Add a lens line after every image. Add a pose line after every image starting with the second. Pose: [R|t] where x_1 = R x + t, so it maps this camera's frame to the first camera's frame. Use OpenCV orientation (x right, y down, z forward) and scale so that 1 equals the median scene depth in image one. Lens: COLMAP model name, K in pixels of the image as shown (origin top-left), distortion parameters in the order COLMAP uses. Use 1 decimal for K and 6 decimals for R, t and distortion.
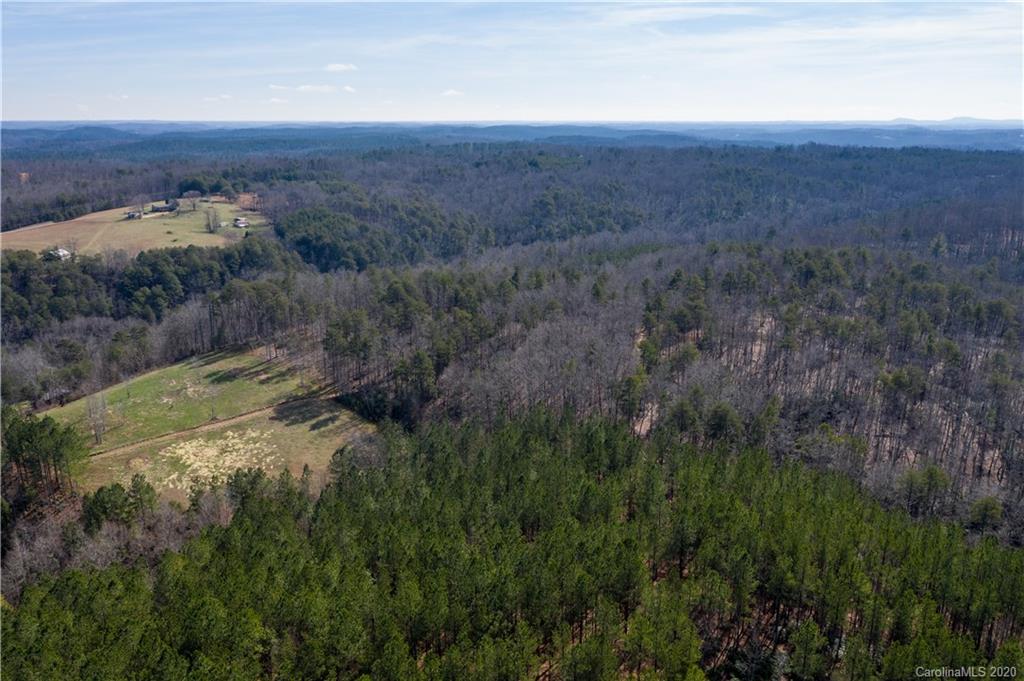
lens RADIAL K [[803.1, 0, 503.8], [0, 803.1, 340.0], [0, 0, 1]] dist [-0.004764, 0.000654]
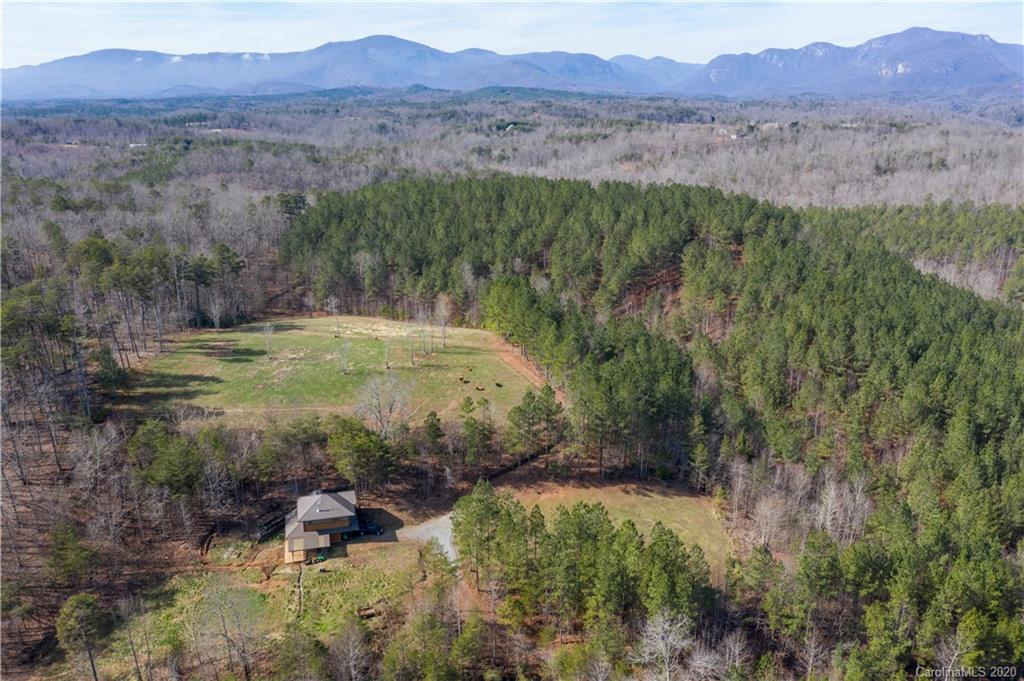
lens RADIAL K [[803.1, 0, 503.8], [0, 803.1, 340.0], [0, 0, 1]] dist [-0.004764, 0.000654]
pose [[-0.638362, -0.225203, 0.736055, -1.134429], [0.210510, 0.868711, 0.448360, -0.266725], [-0.740391, 0.441164, -0.507145, 1.291306]]
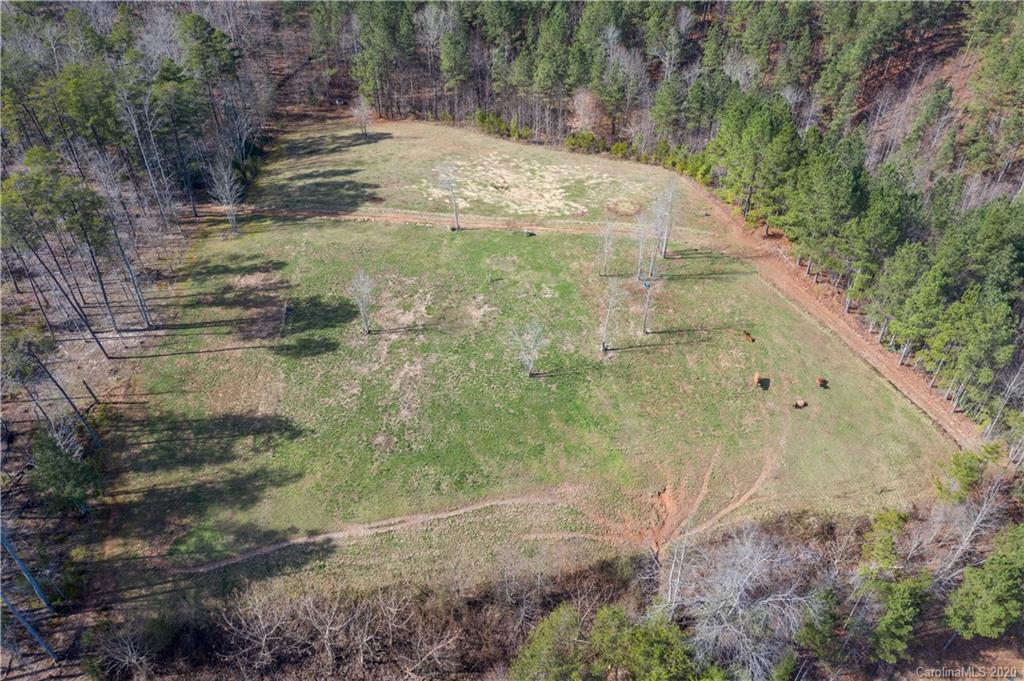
lens RADIAL K [[808.1, 0, 512.0], [0, 808.1, 340.5], [0, 0, 1]] dist [-0.005525, -0.003068]
pose [[-0.683726, -0.476674, 0.552541, -0.683091], [0.199781, 0.605977, 0.769986, -0.241275], [-0.701859, 0.636847, -0.319092, 1.149323]]
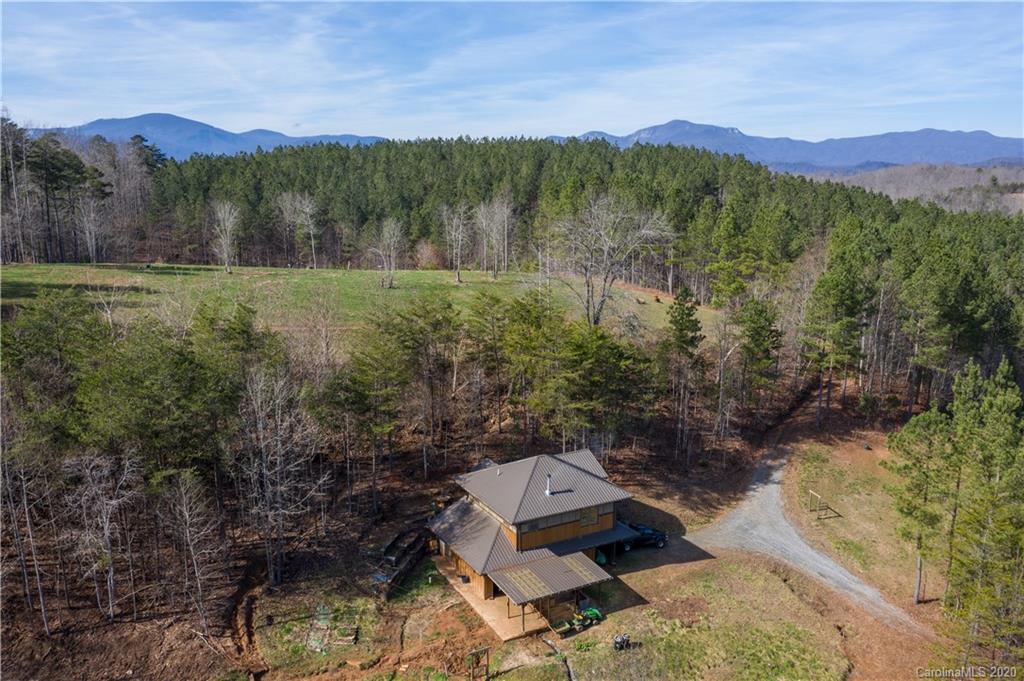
lens RADIAL K [[808.1, 0, 512.0], [0, 808.1, 340.5], [0, 0, 1]] dist [-0.005525, -0.003068]
pose [[-0.814756, -0.123144, 0.566576, -0.766167], [0.146003, 0.902121, 0.406031, -0.060090], [-0.561120, 0.413538, -0.717028, 1.300091]]
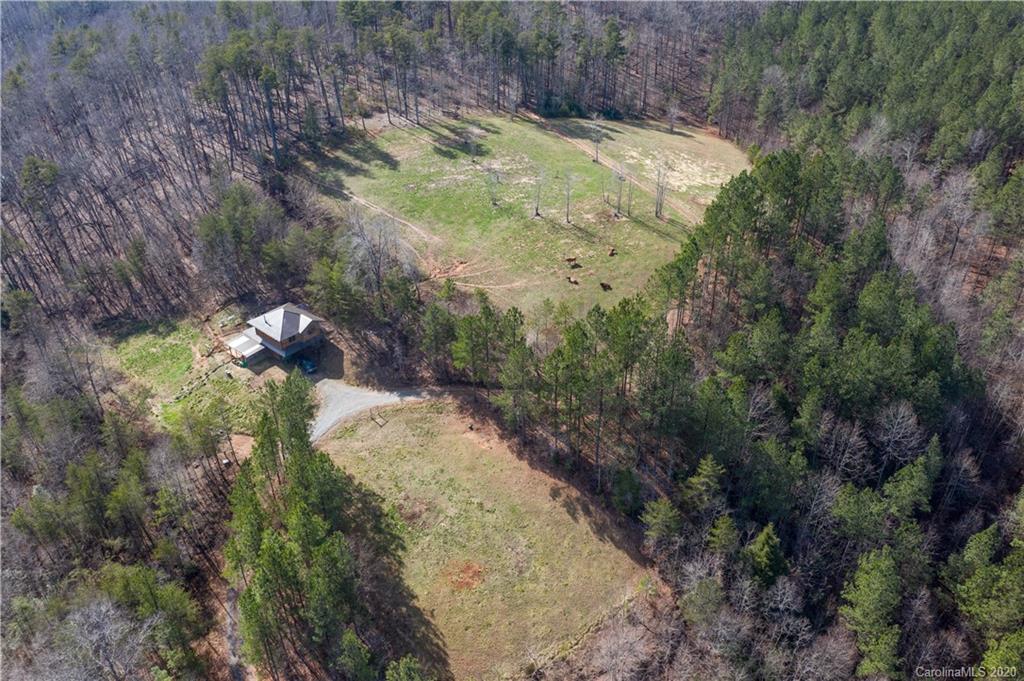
lens RADIAL K [[808.1, 0, 512.0], [0, 808.1, 340.5], [0, 0, 1]] dist [-0.005525, -0.003068]
pose [[0.261907, -0.528125, 0.807767, -1.077486], [0.265549, 0.844112, 0.465788, -0.139222], [-0.927841, 0.092508, 0.361322, 0.783355]]
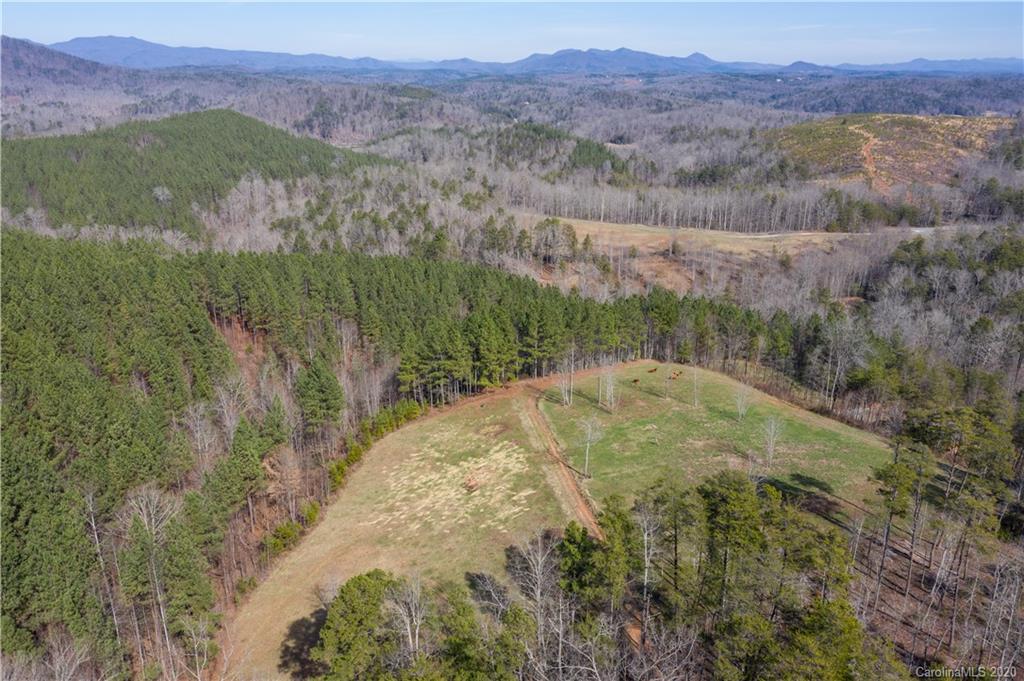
lens RADIAL K [[808.1, 0, 512.0], [0, 808.1, 340.5], [0, 0, 1]] dist [-0.005525, -0.003068]
pose [[-0.532111, 0.267820, -0.803200, 0.084988], [-0.223022, 0.870814, 0.438114, -0.209683], [0.816774, 0.412257, -0.403640, 1.110305]]
